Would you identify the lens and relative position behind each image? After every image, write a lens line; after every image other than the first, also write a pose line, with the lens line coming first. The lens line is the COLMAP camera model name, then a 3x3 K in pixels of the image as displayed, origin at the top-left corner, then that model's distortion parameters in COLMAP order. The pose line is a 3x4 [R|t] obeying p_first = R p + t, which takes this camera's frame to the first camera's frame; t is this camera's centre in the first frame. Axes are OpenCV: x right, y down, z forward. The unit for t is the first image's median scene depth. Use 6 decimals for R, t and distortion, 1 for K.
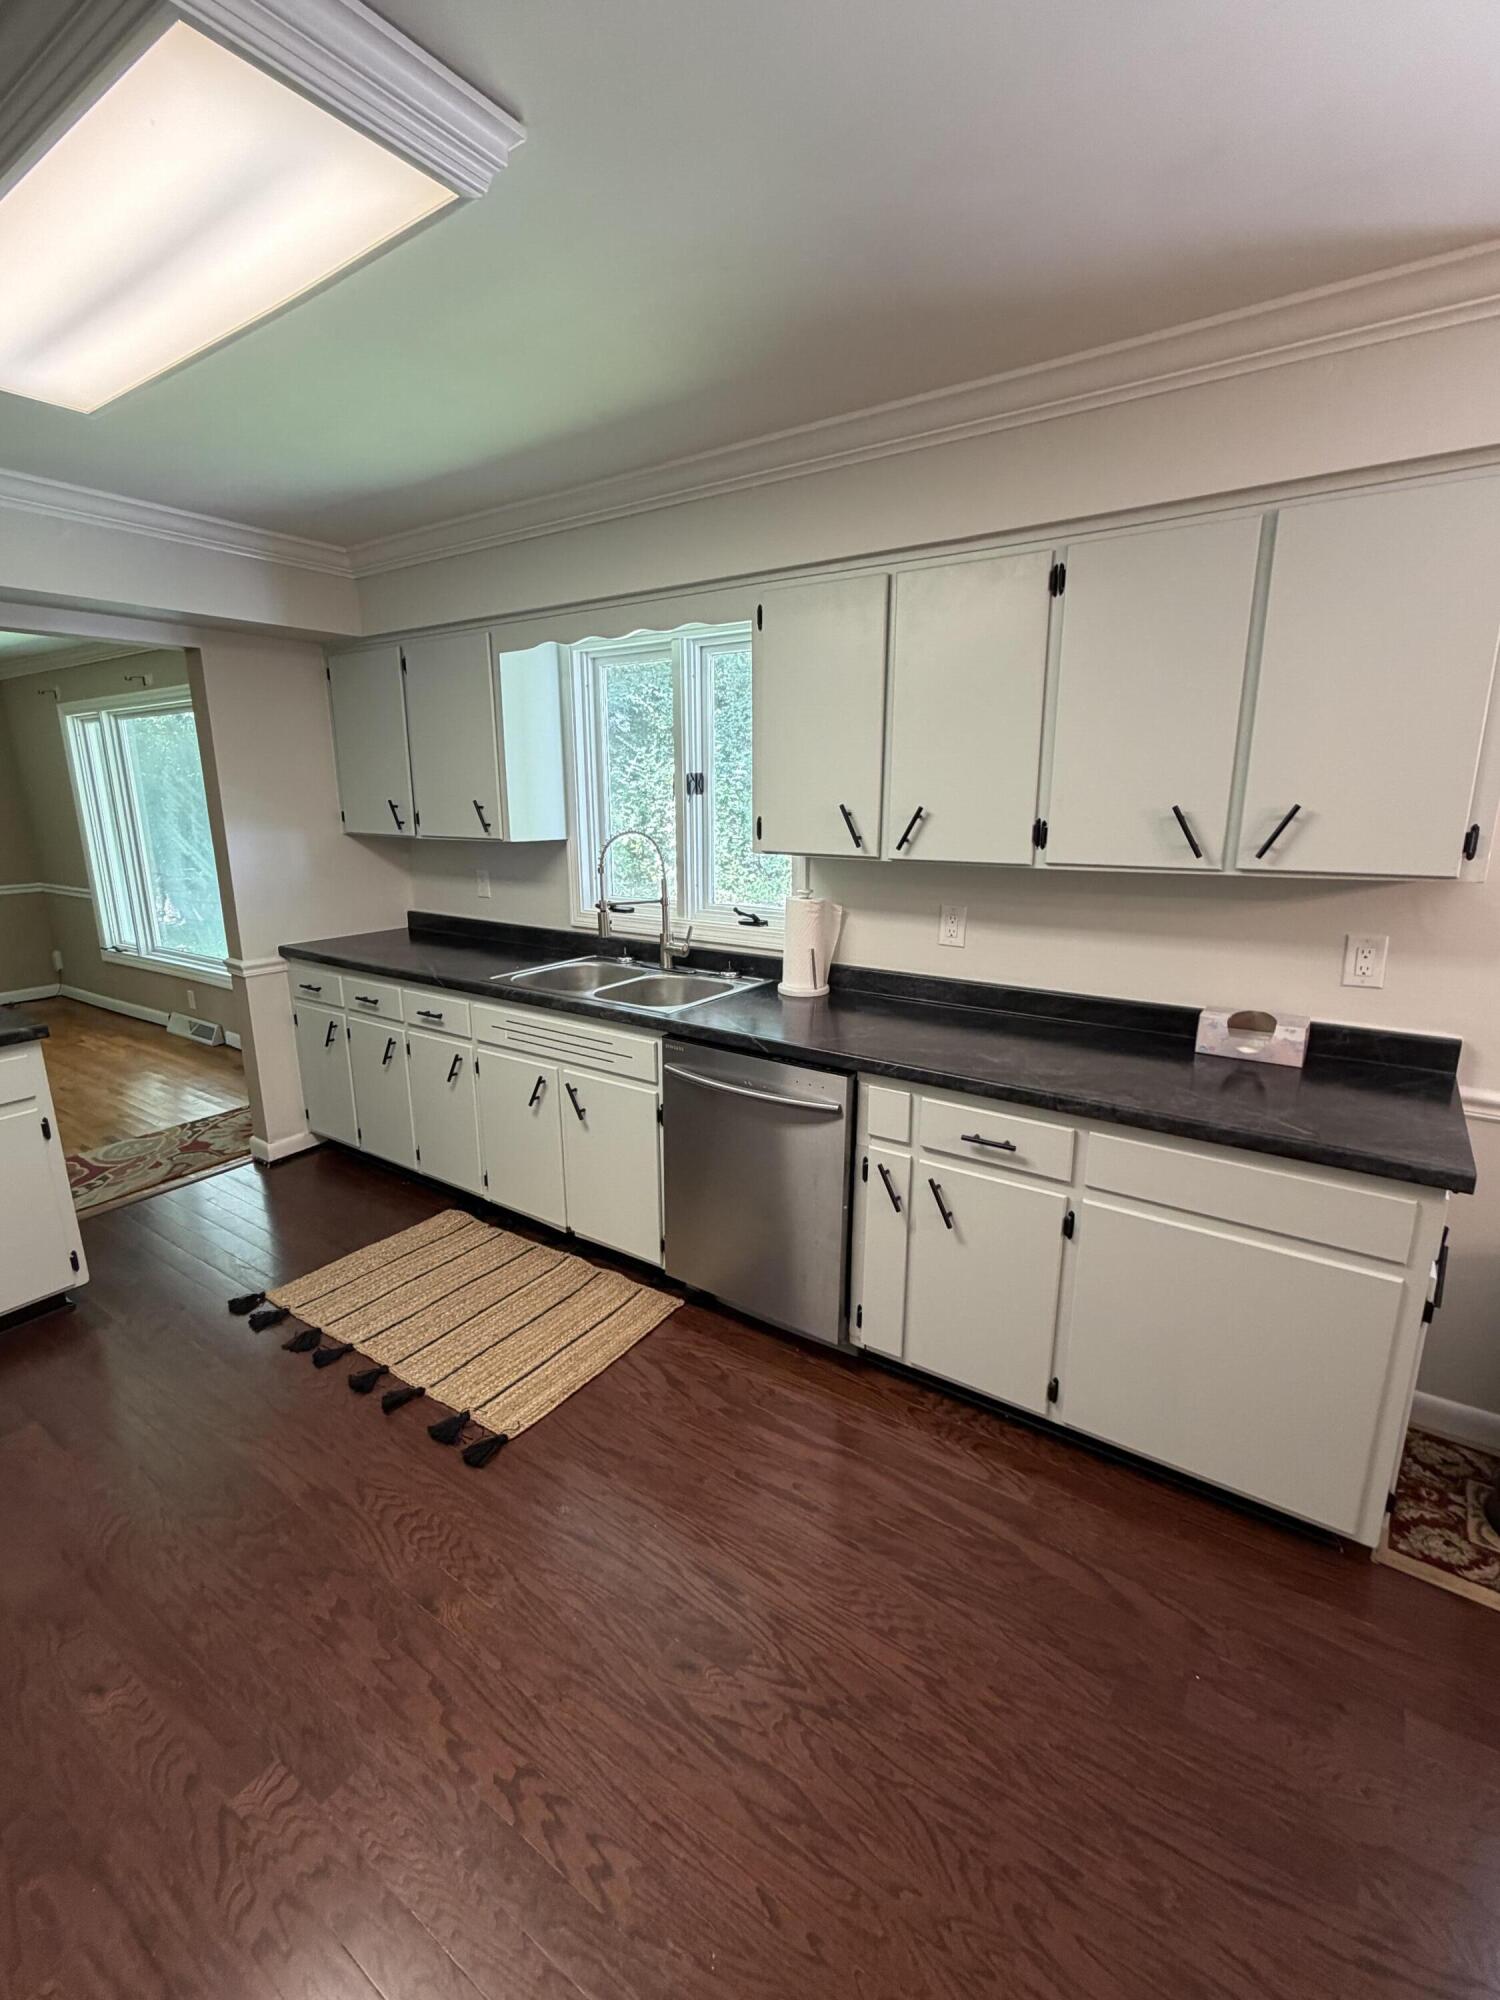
lens RADIAL K [[893.7, 0, 747.0], [0, 893.7, 1004.4], [0, 0, 1]] dist [0.000760, -0.000251]
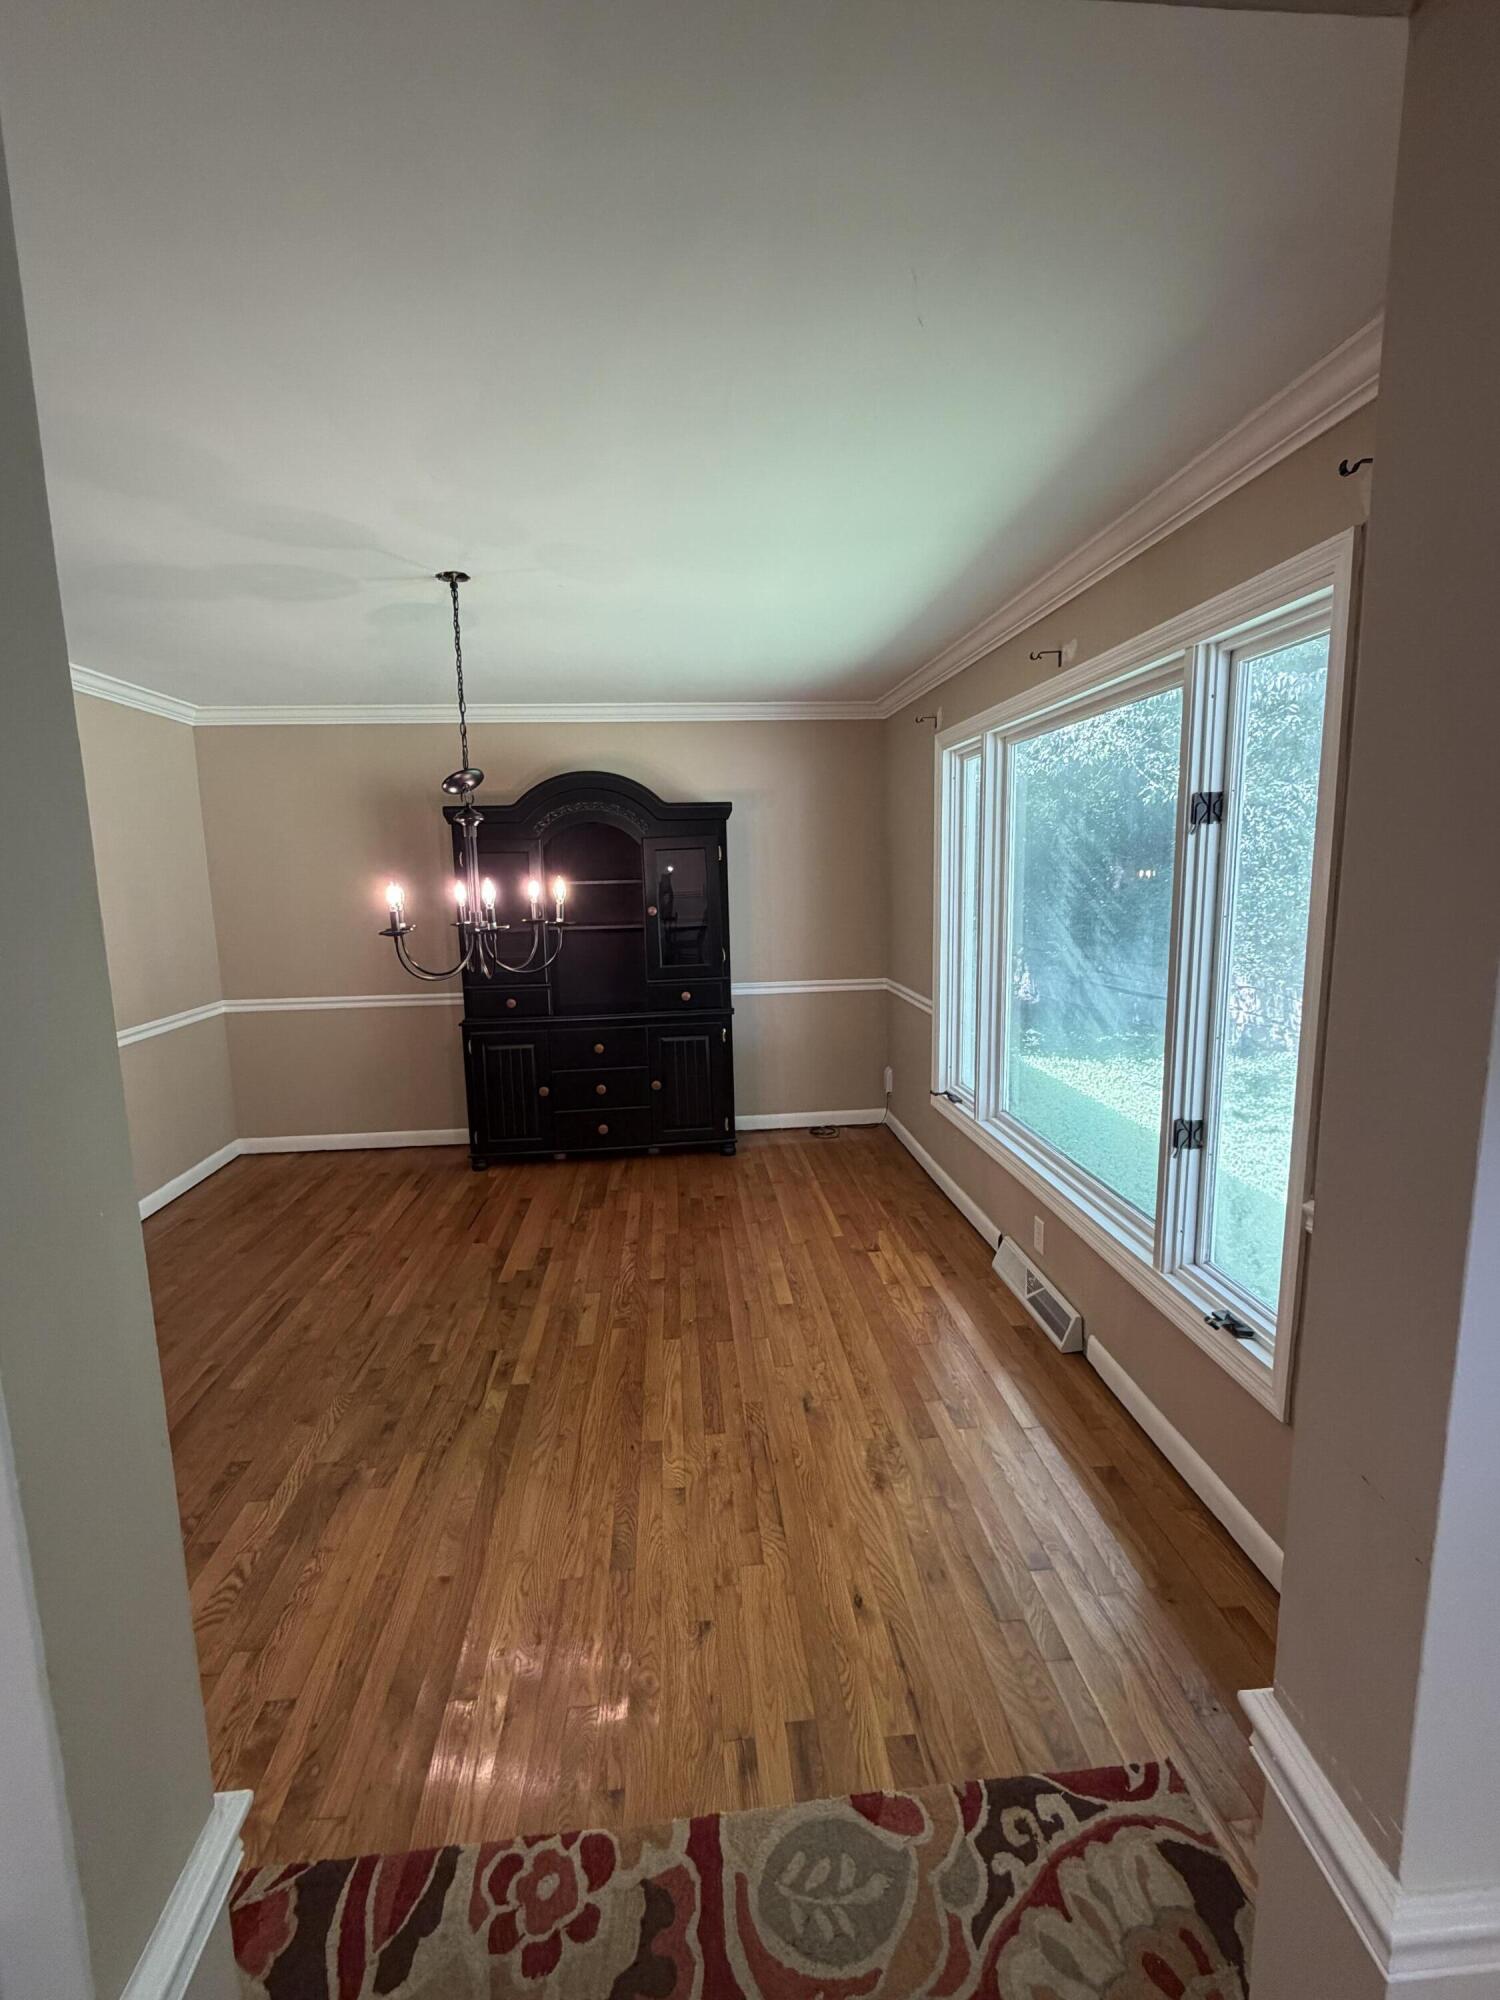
lens RADIAL K [[893.7, 0, 747.0], [0, 893.7, 1004.4], [0, 0, 1]] dist [0.000760, -0.000251]
pose [[0.640859, 0.107656, -0.760072, -0.534772], [-0.163763, 0.986498, 0.001649, -0.183944], [0.749987, 0.123414, 0.649837, 0.786433]]
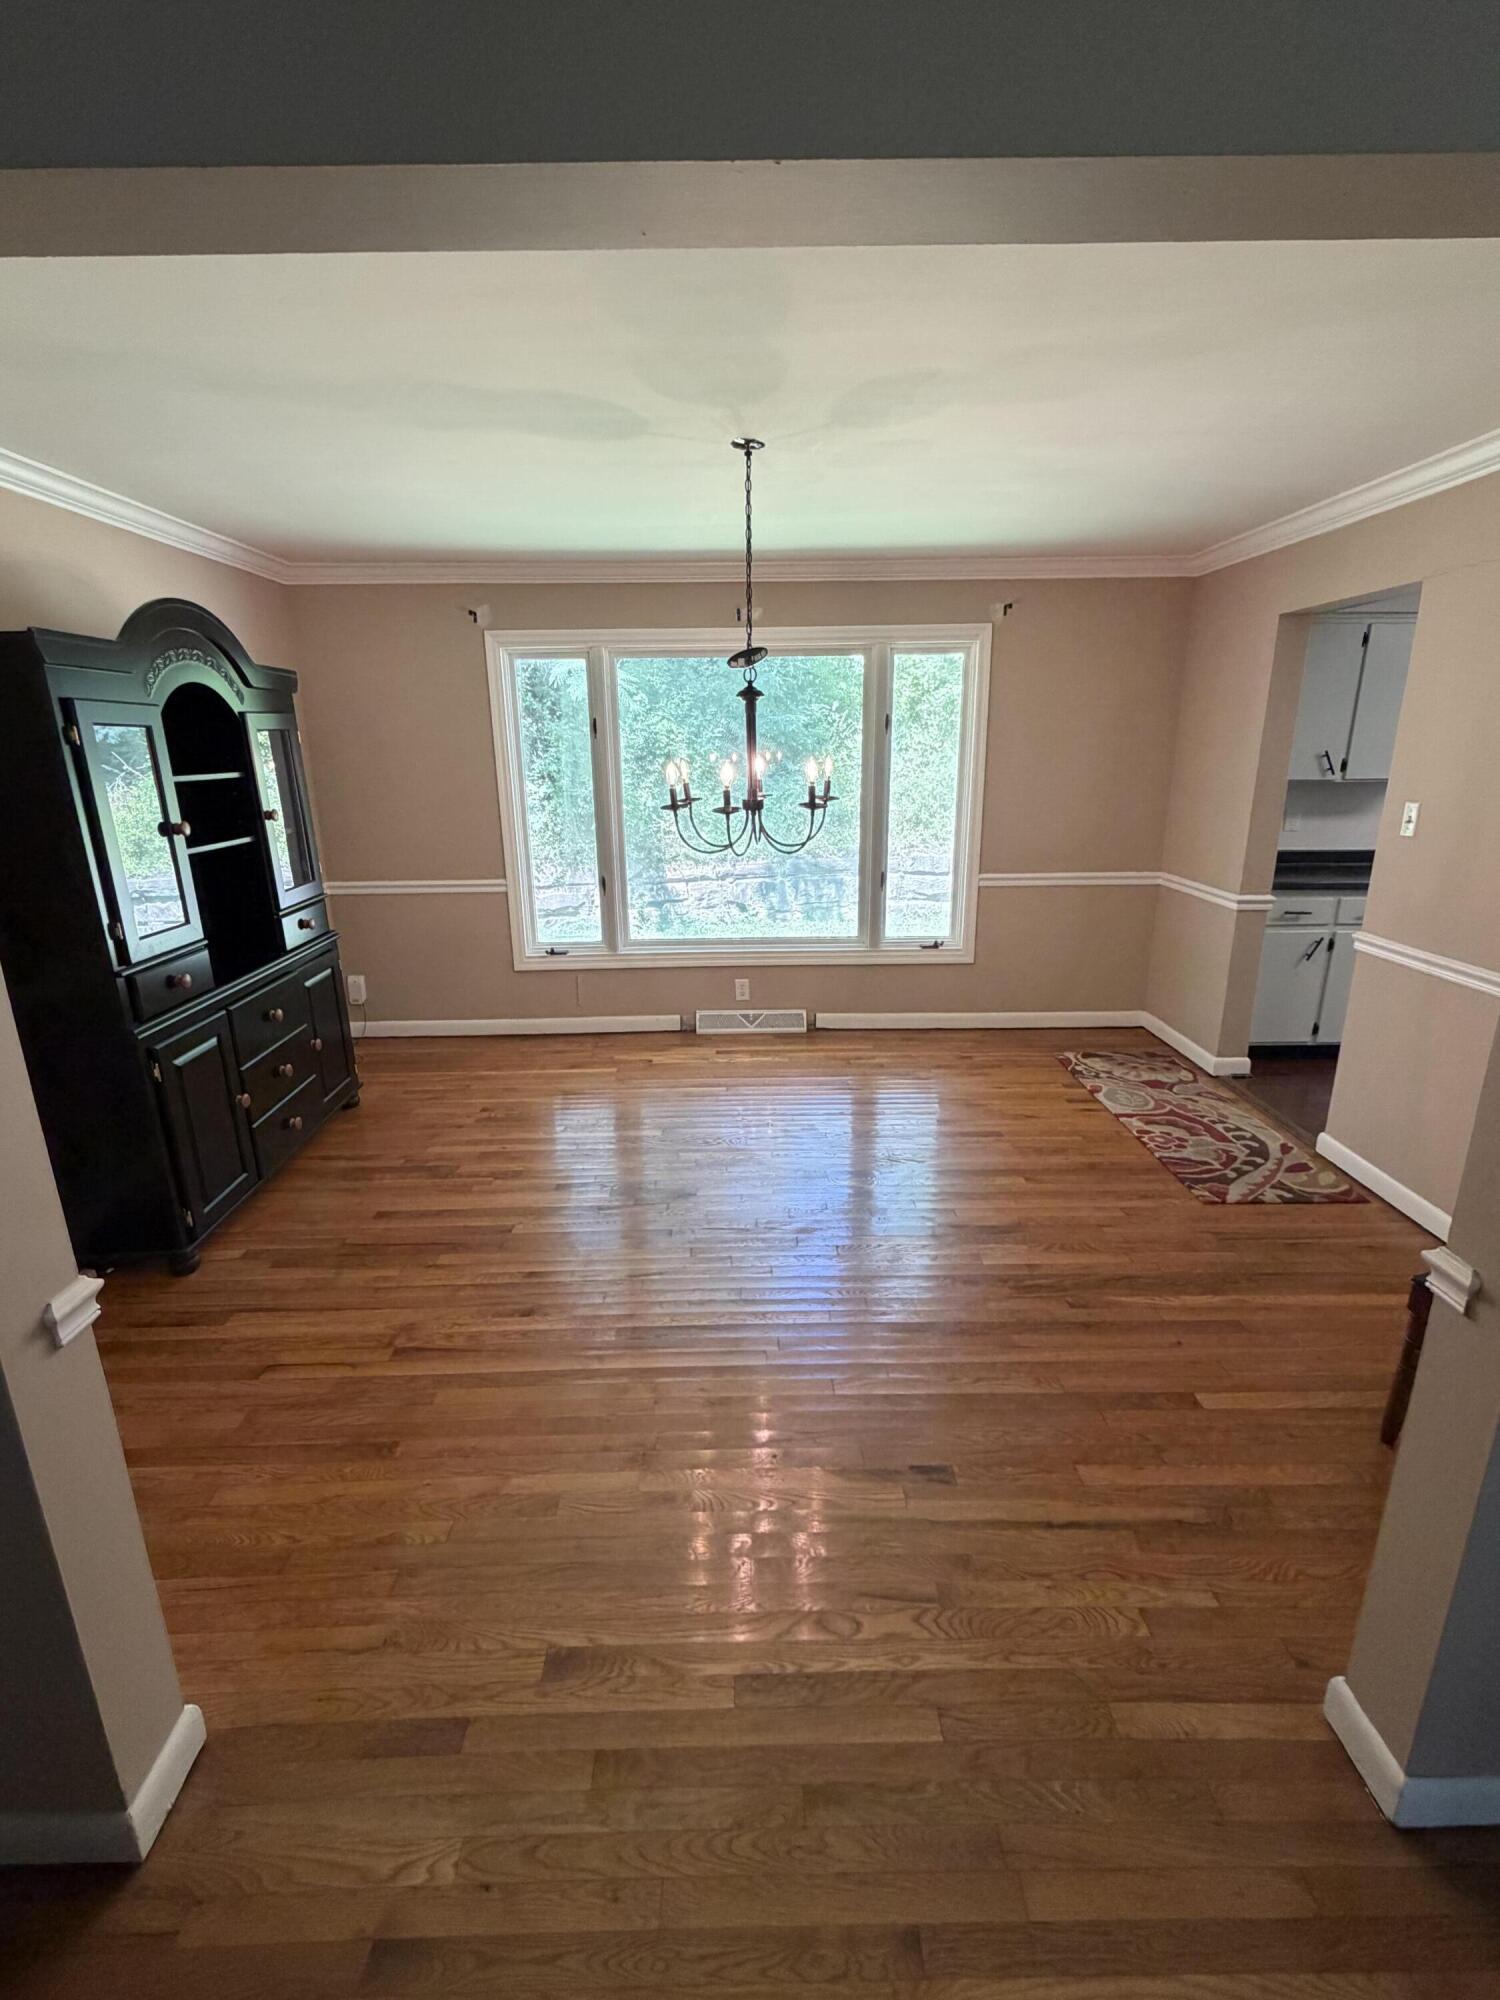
lens RADIAL K [[882.4, 0, 745.4], [0, 882.4, 994.1], [0, 0, 1]] dist [0.001129, 0.000007]
pose [[0.815527, -0.162041, 0.555570, -1.752963], [0.143144, 0.986651, 0.077650, -0.108015], [-0.560736, 0.016200, 0.827836, 0.447124]]
